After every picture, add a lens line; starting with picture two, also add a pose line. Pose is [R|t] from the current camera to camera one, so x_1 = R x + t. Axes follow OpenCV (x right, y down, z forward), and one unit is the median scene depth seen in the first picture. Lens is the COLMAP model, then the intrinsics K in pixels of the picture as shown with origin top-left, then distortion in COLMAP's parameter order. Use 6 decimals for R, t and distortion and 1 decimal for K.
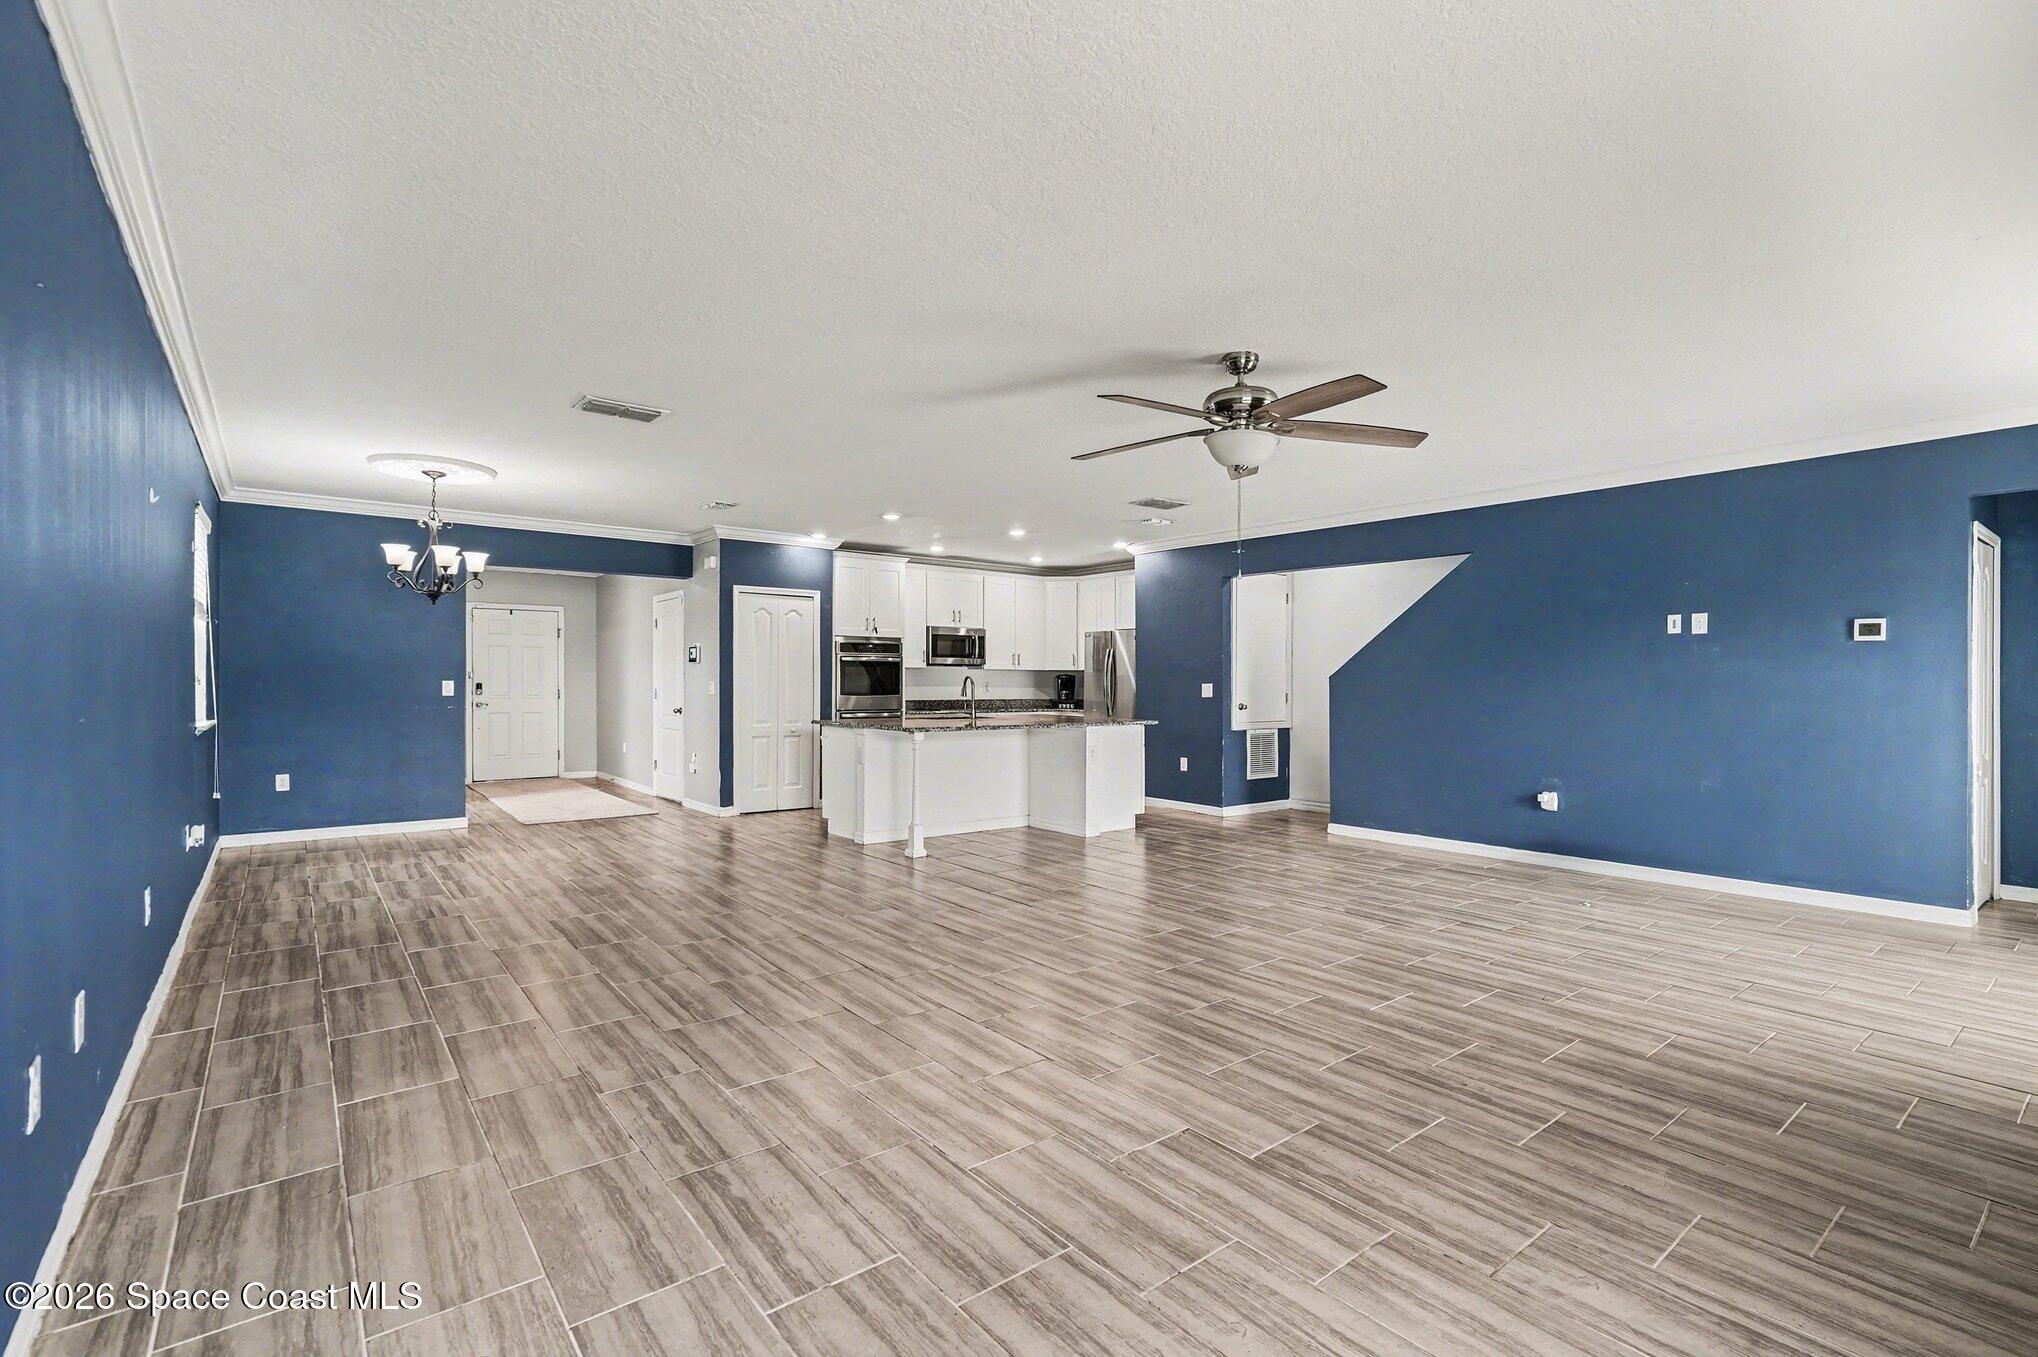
lens RADIAL K [[931.9, 0, 1015.8], [0, 931.9, 677.8], [0, 0, 1]] dist [0.002190, 0.001135]
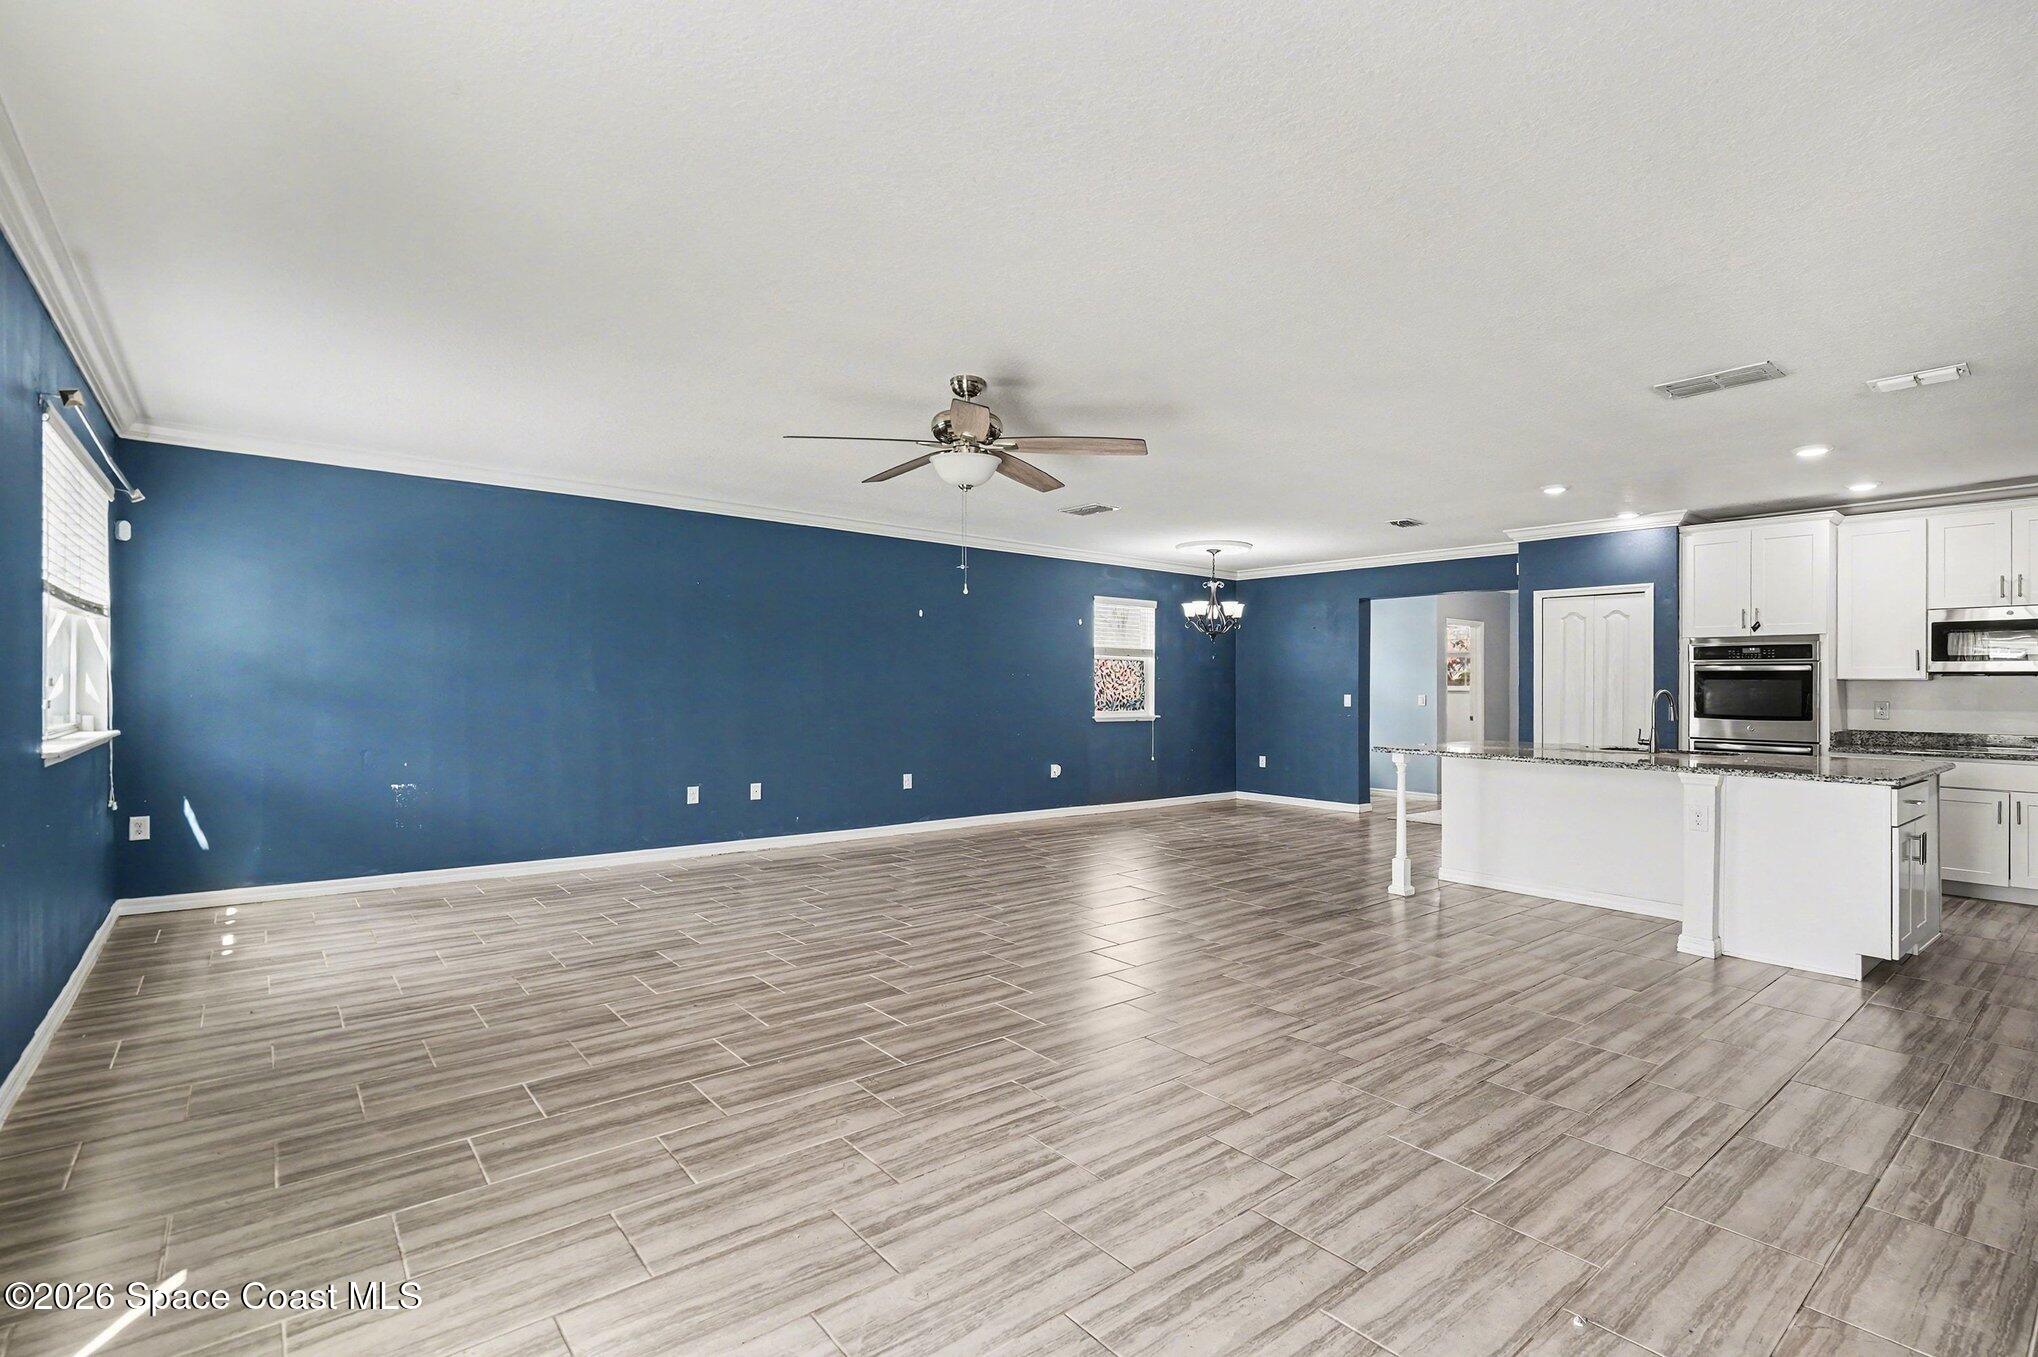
lens RADIAL K [[931.9, 0, 1011.6], [0, 931.9, 691.2], [0, 0, 1]] dist [0.002190, 0.001135]
pose [[0.013915, 0.000657, -0.999903, 0.557875], [-0.008236, 0.999966, 0.000543, 0.001578], [0.999869, 0.008228, 0.013920, 0.448399]]
